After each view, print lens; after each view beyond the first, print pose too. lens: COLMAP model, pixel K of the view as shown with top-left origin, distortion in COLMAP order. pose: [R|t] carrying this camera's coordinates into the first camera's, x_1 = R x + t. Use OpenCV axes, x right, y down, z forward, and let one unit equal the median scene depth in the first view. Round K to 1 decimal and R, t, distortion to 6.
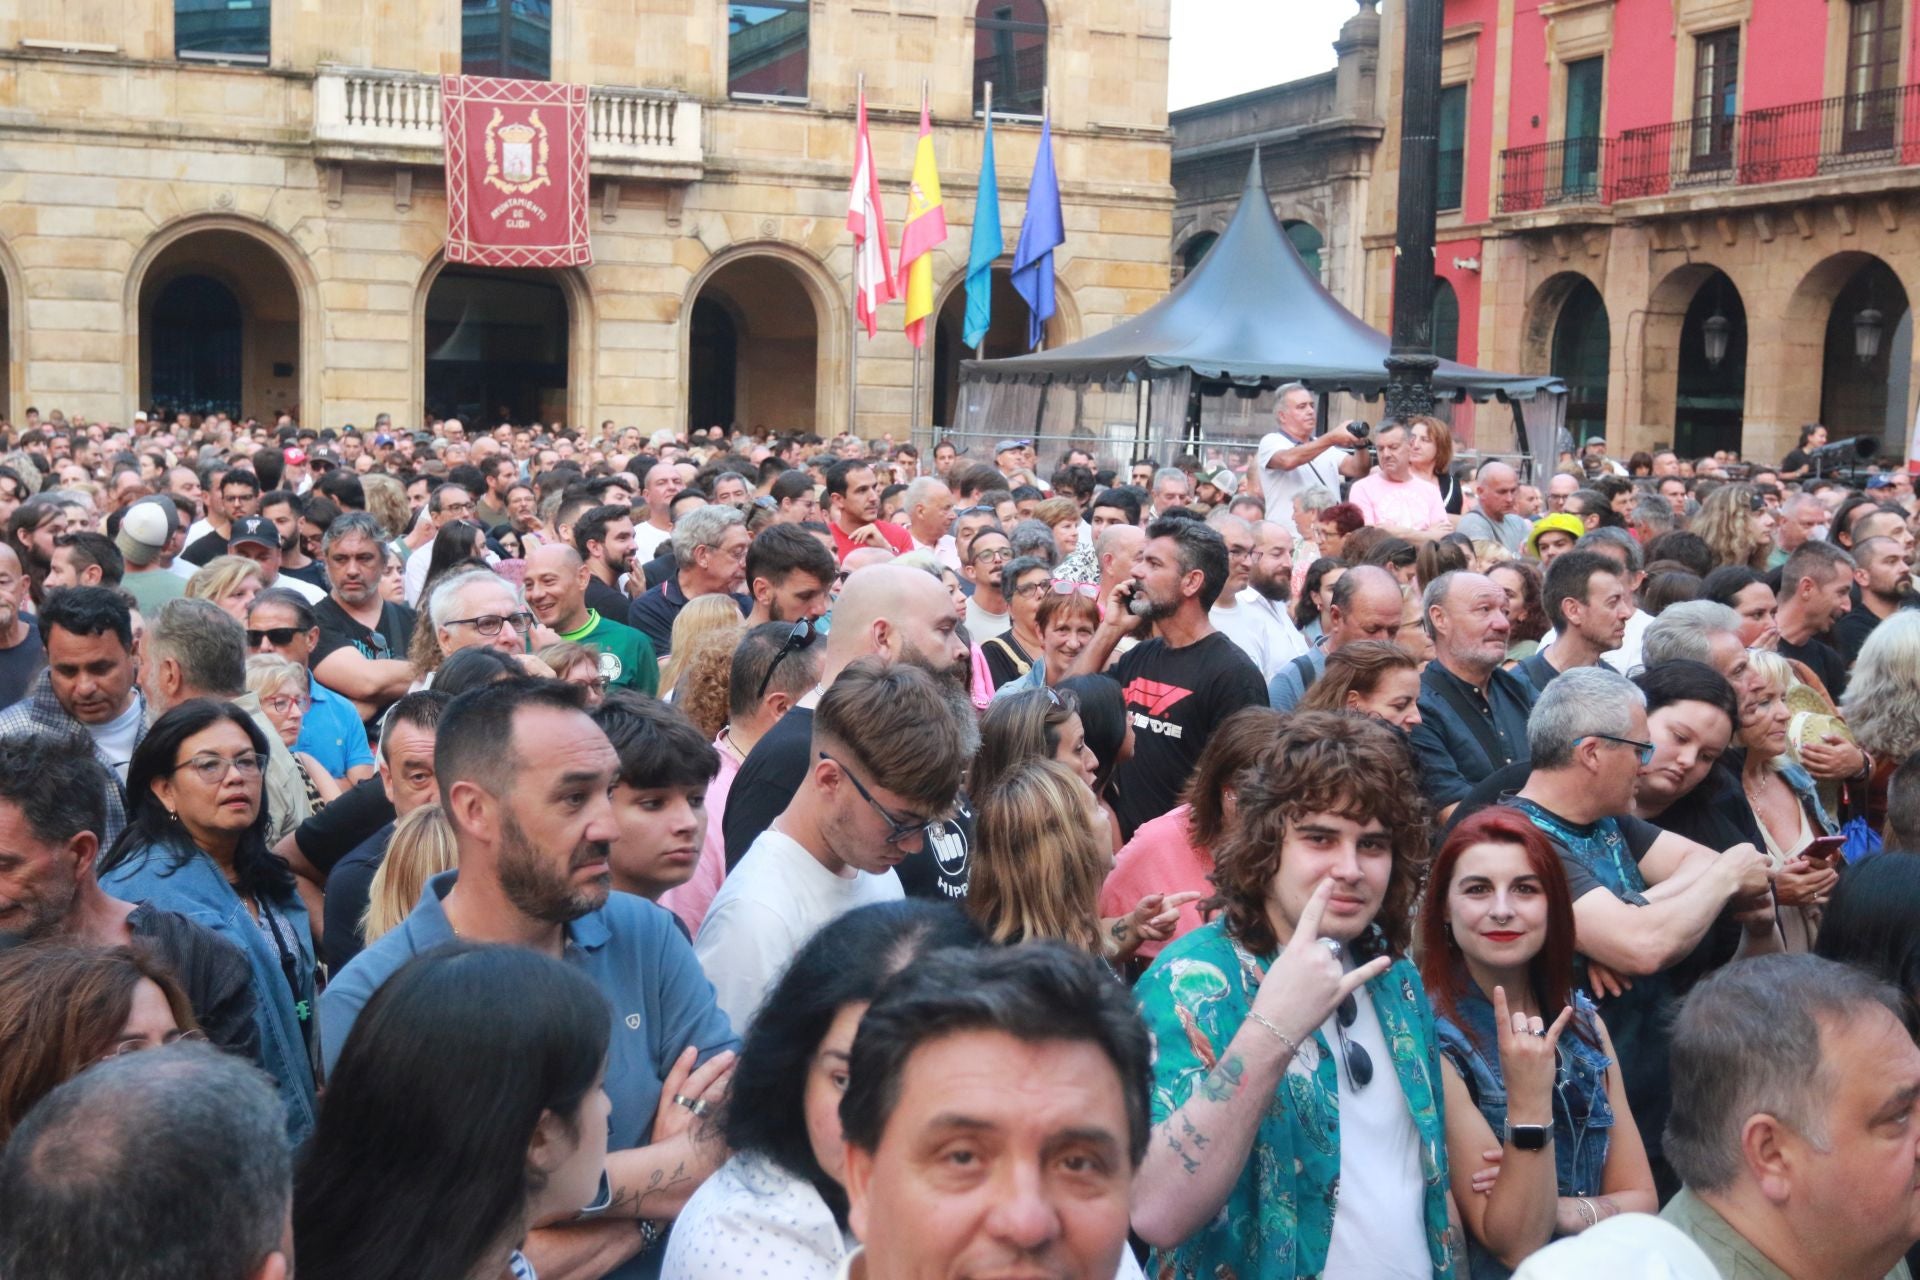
lens RADIAL K [[2378.6, 0, 928.4], [0, 2378.6, 637.4], [0, 0, 1]] dist [0.015464, 0.000000]
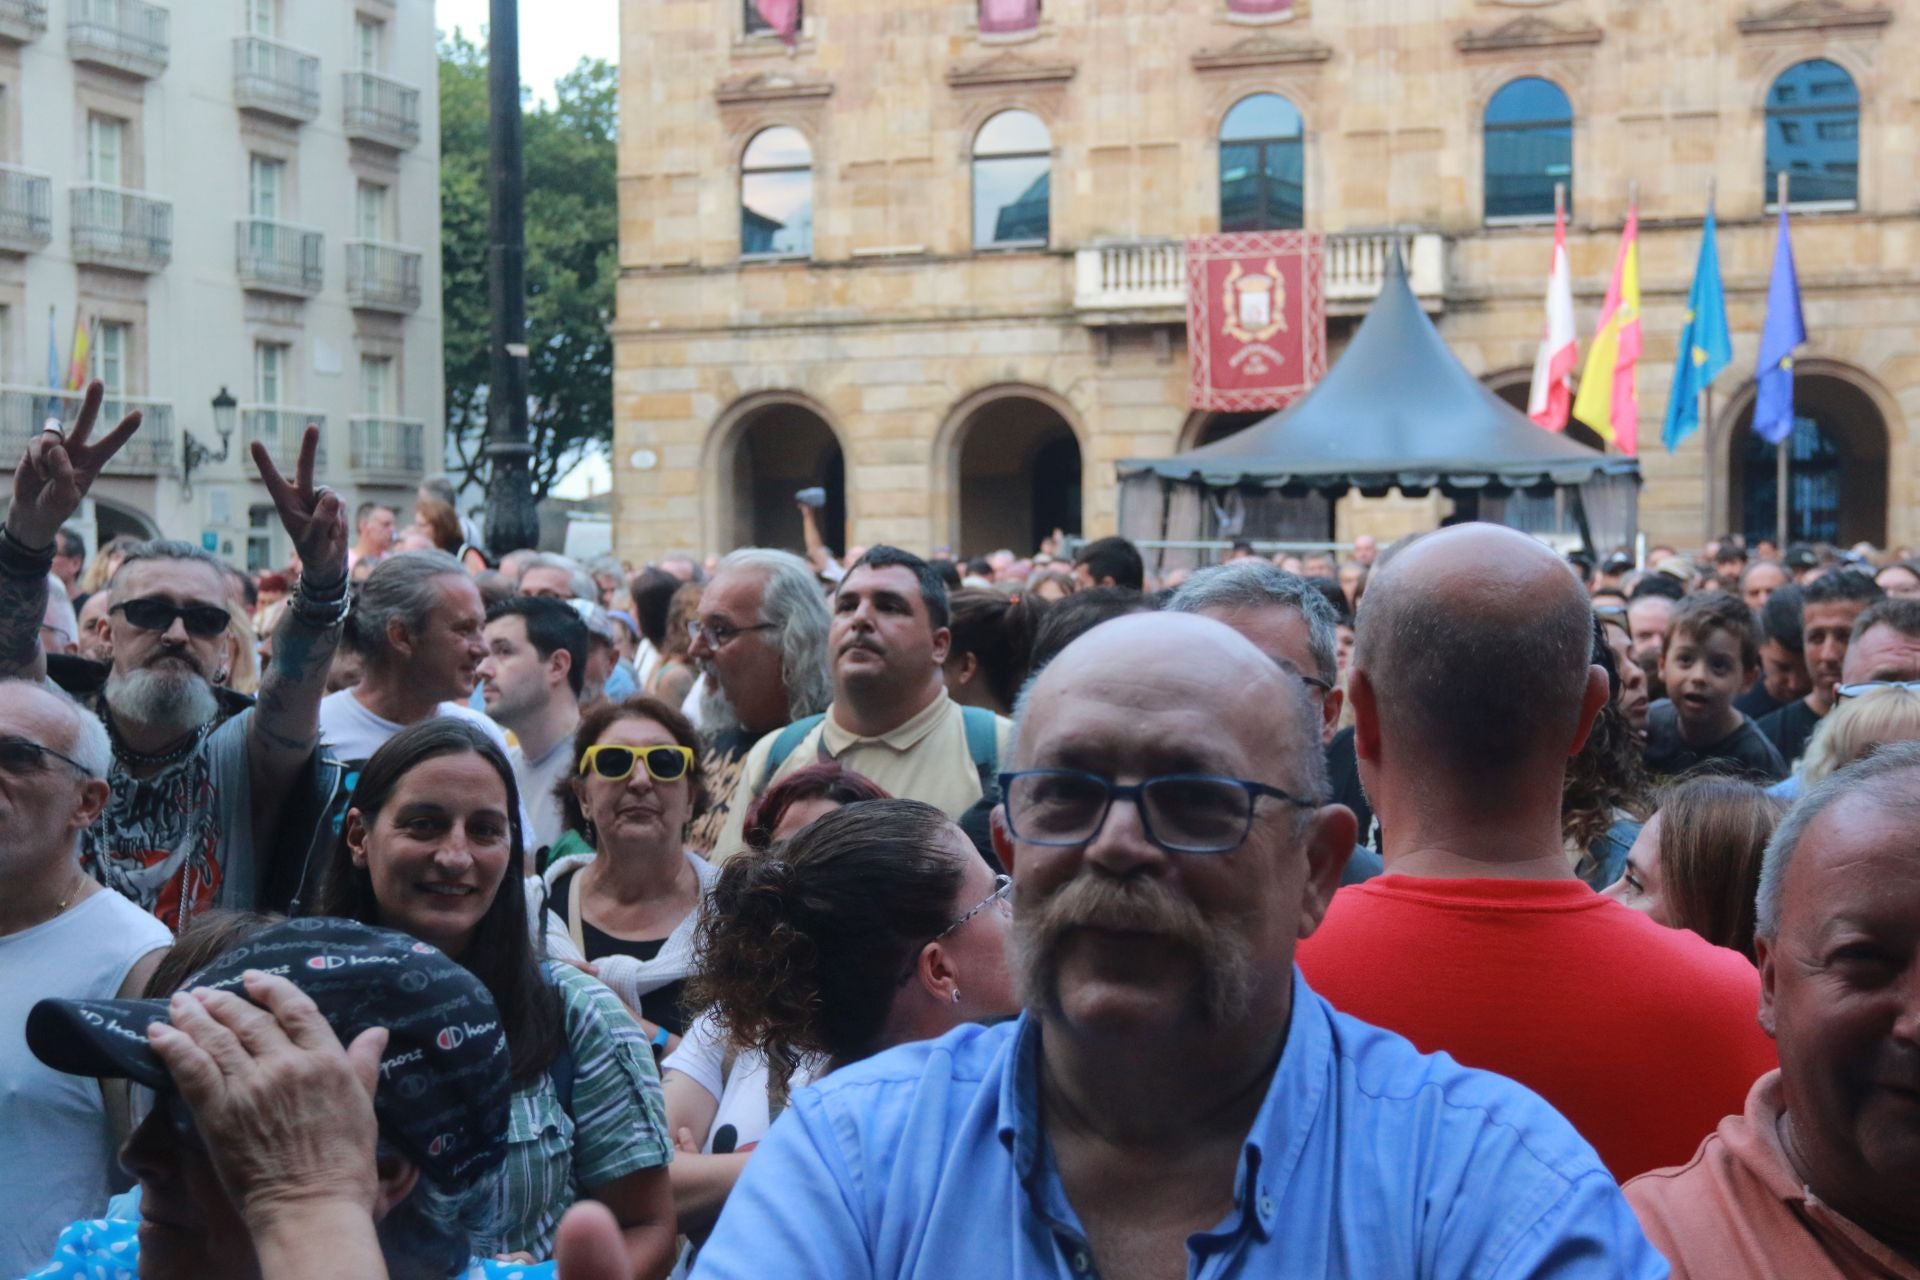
lens RADIAL K [[2378.6, 0, 912.0], [0, 2378.6, 636.3], [0, 0, 1]] dist [0.015464, 0.000000]
pose [[0.799503, -0.012039, -0.600541, 0.333952], [-0.028973, 0.997862, -0.058576, 0.009176], [0.599963, 0.064231, 0.797445, 0.082506]]
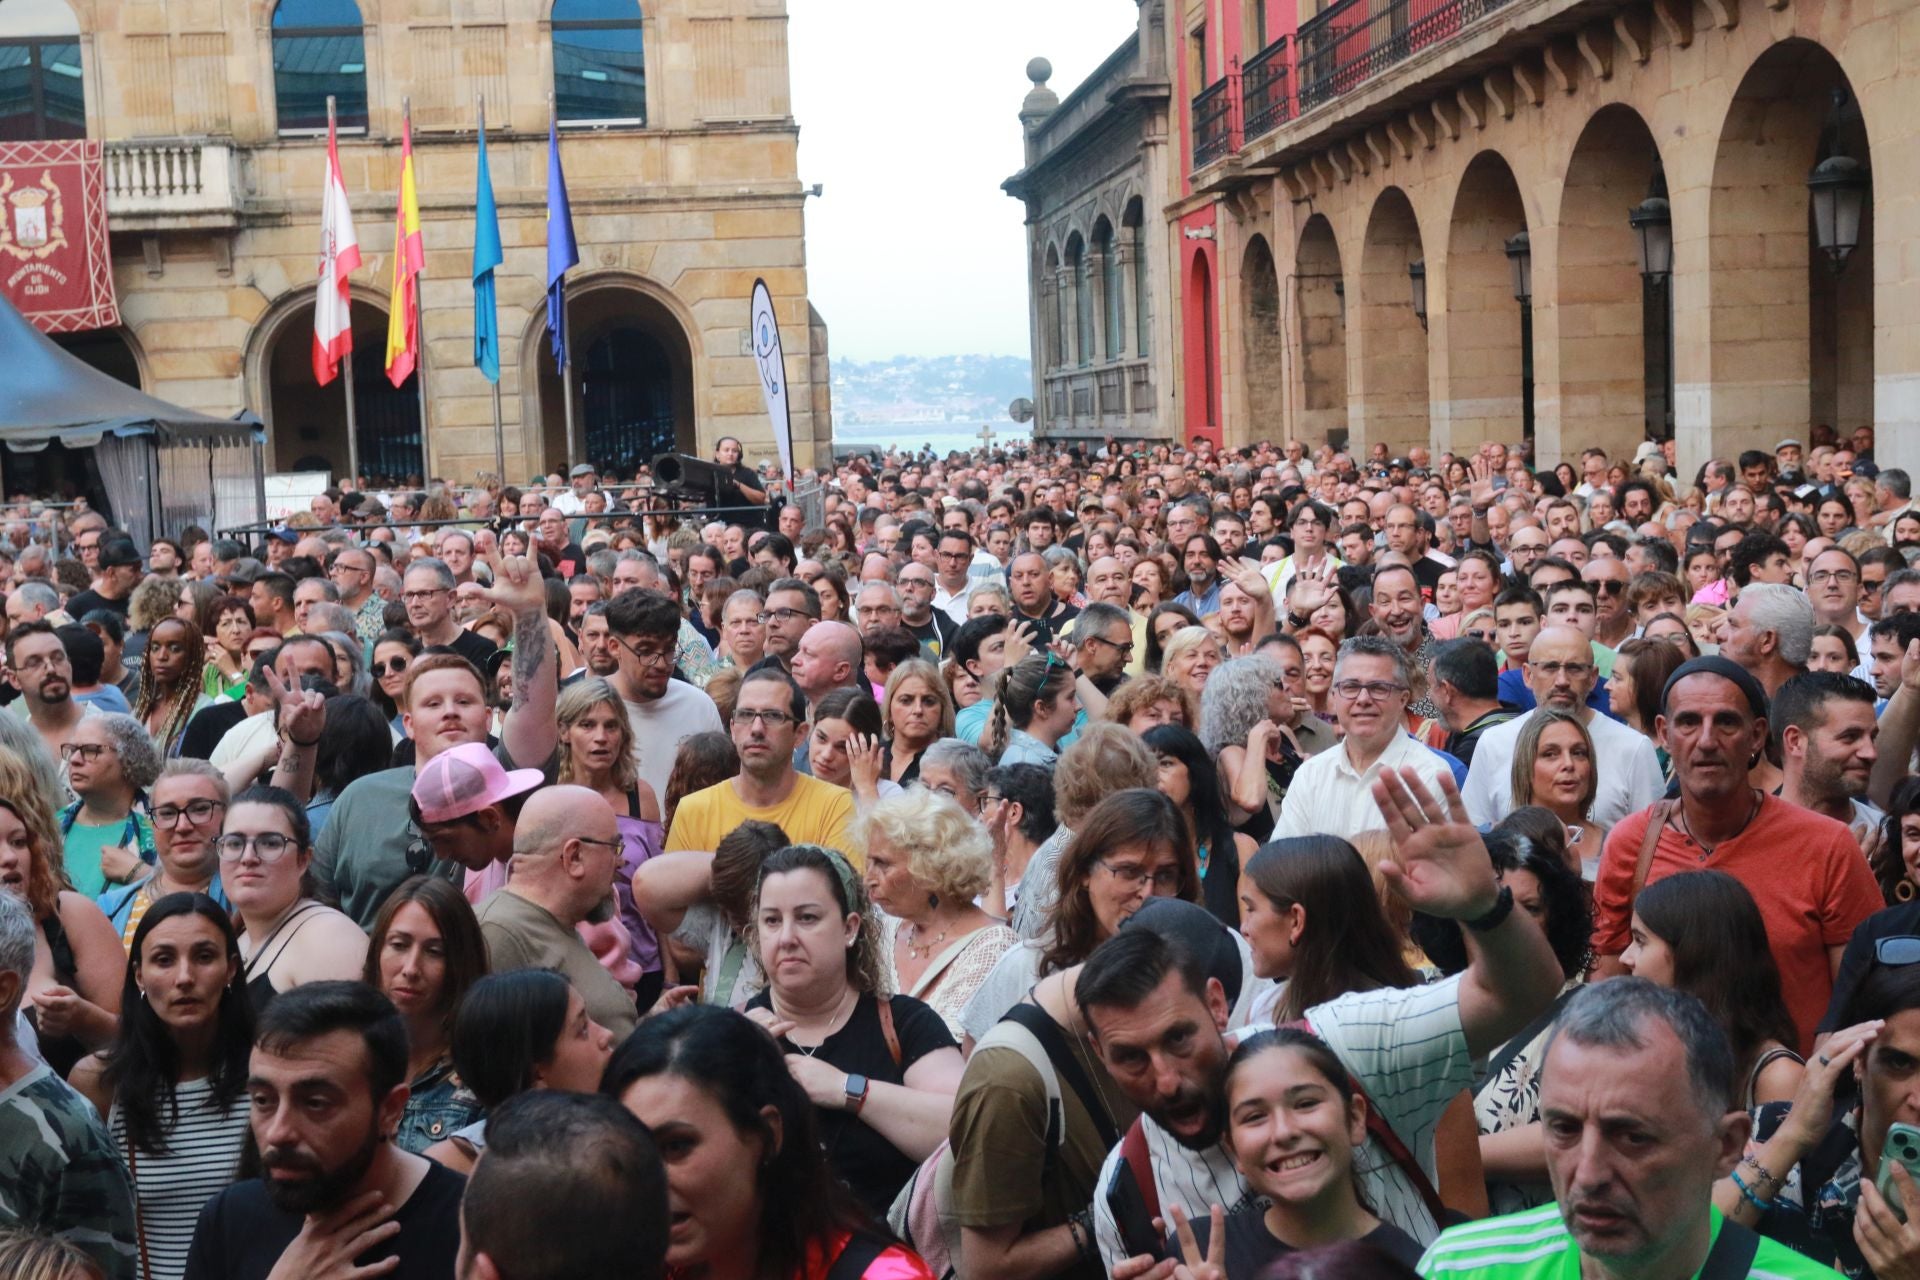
lens RADIAL K [[2378.6, 0, 968.1], [0, 2378.6, 614.5], [0, 0, 1]] dist [0.015464, 0.000000]
pose [[0.958091, -0.045553, -0.282820, 0.459501], [0.042954, 0.998959, -0.015387, -0.010522], [0.283227, 0.002594, 0.959049, 0.176869]]
